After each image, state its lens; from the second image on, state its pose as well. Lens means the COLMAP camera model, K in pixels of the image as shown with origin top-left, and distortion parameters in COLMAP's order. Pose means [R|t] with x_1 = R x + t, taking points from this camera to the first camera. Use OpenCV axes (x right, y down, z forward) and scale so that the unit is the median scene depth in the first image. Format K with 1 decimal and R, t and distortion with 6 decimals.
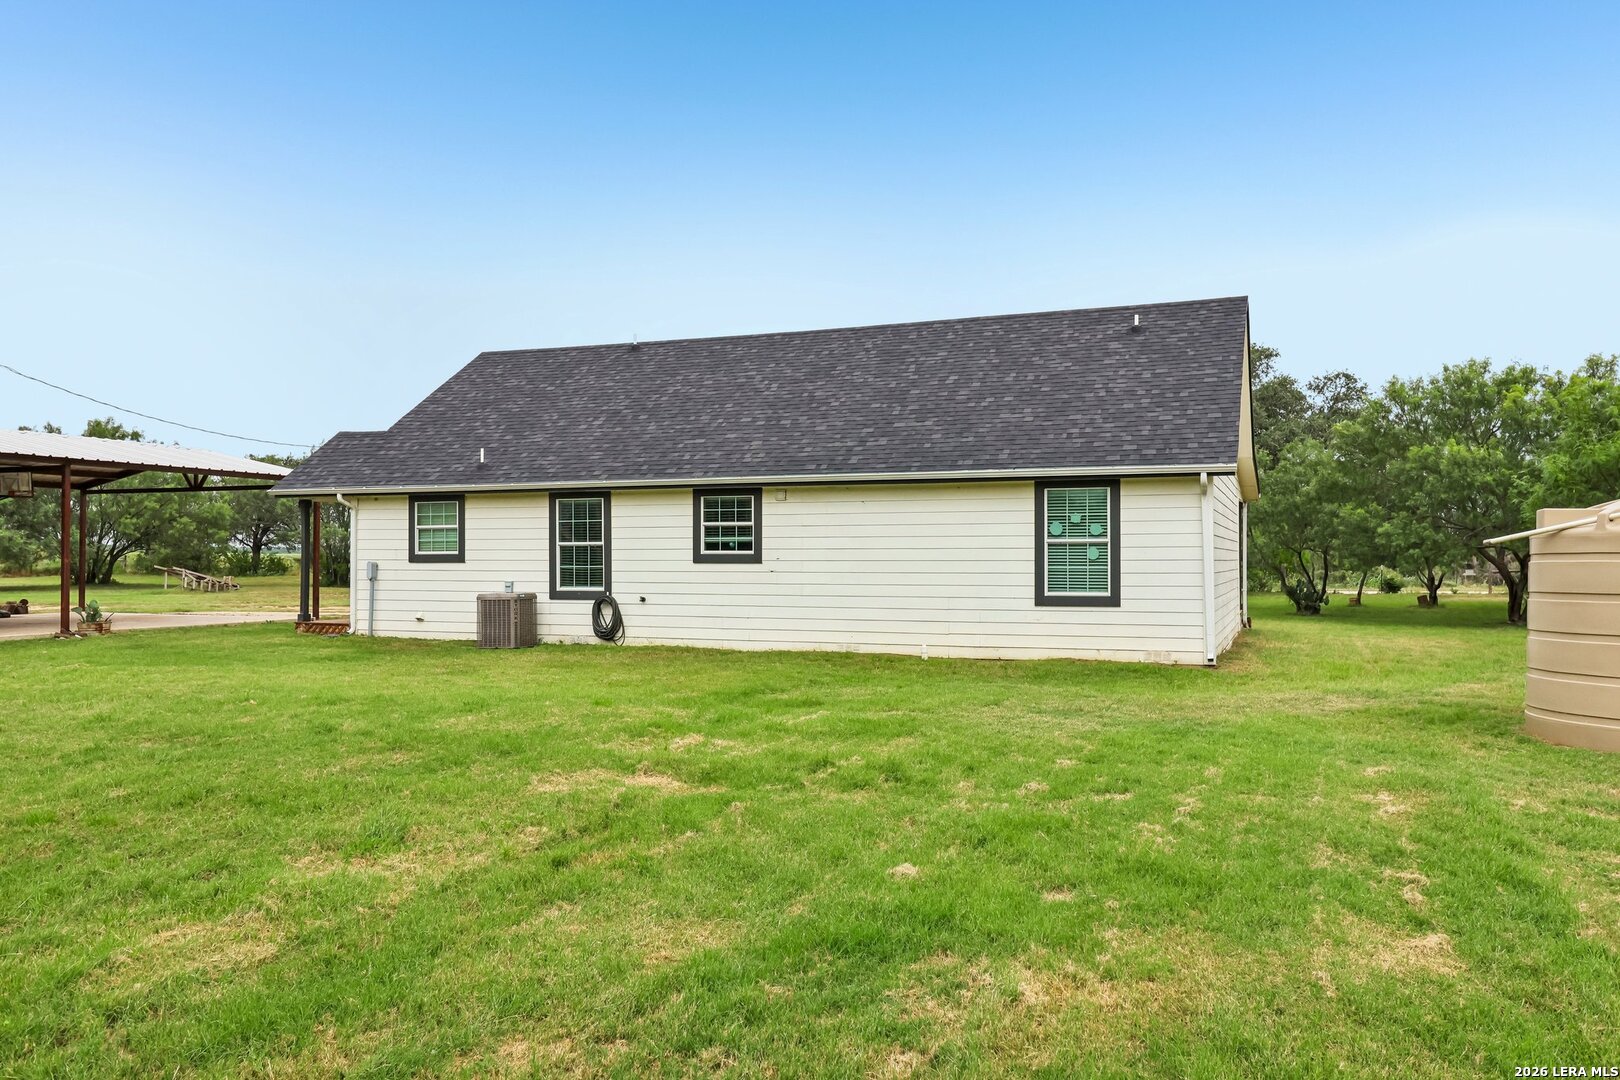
lens RADIAL K [[1257.7, 0, 799.3], [0, 1257.7, 525.8], [0, 0, 1]] dist [0.004353, -0.001495]
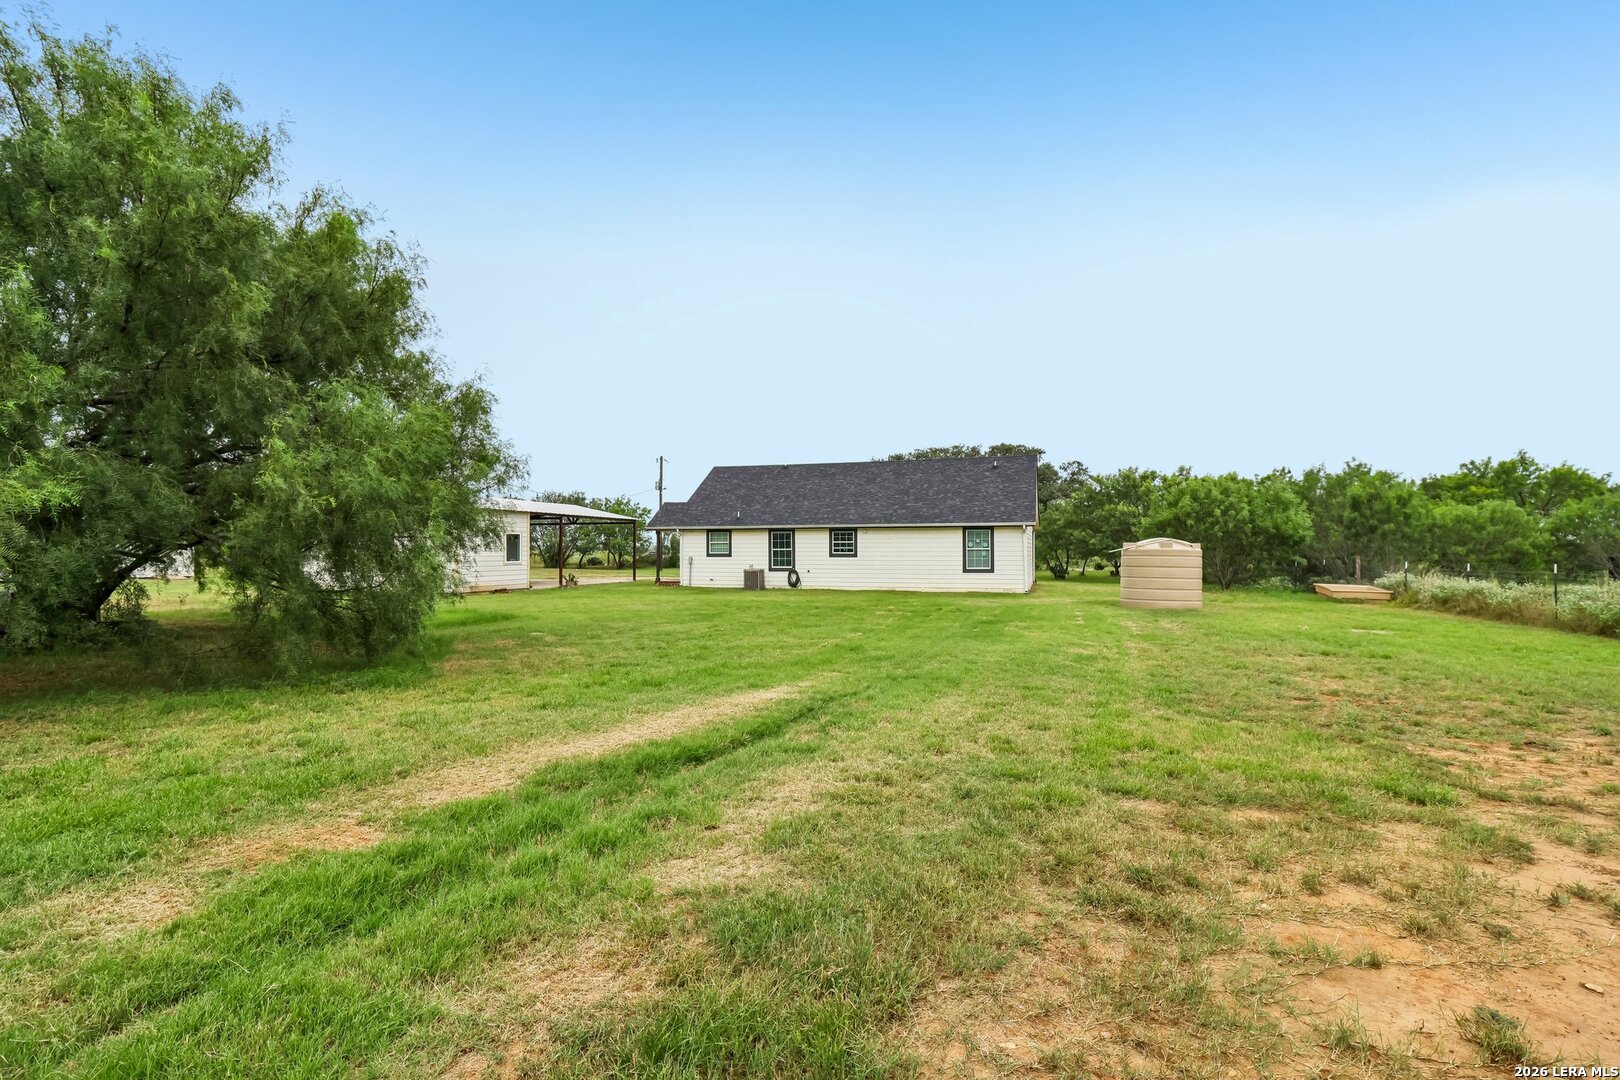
lens RADIAL K [[767.6, 0, 800.3], [0, 767.6, 530.1], [0, 0, 1]] dist [0.002959, -0.000736]
pose [[0.998302, 0.000638, 0.058247, -0.225708], [-0.000471, 0.999996, -0.002868, -0.020597], [-0.058248, 0.002835, 0.998298, -0.556354]]
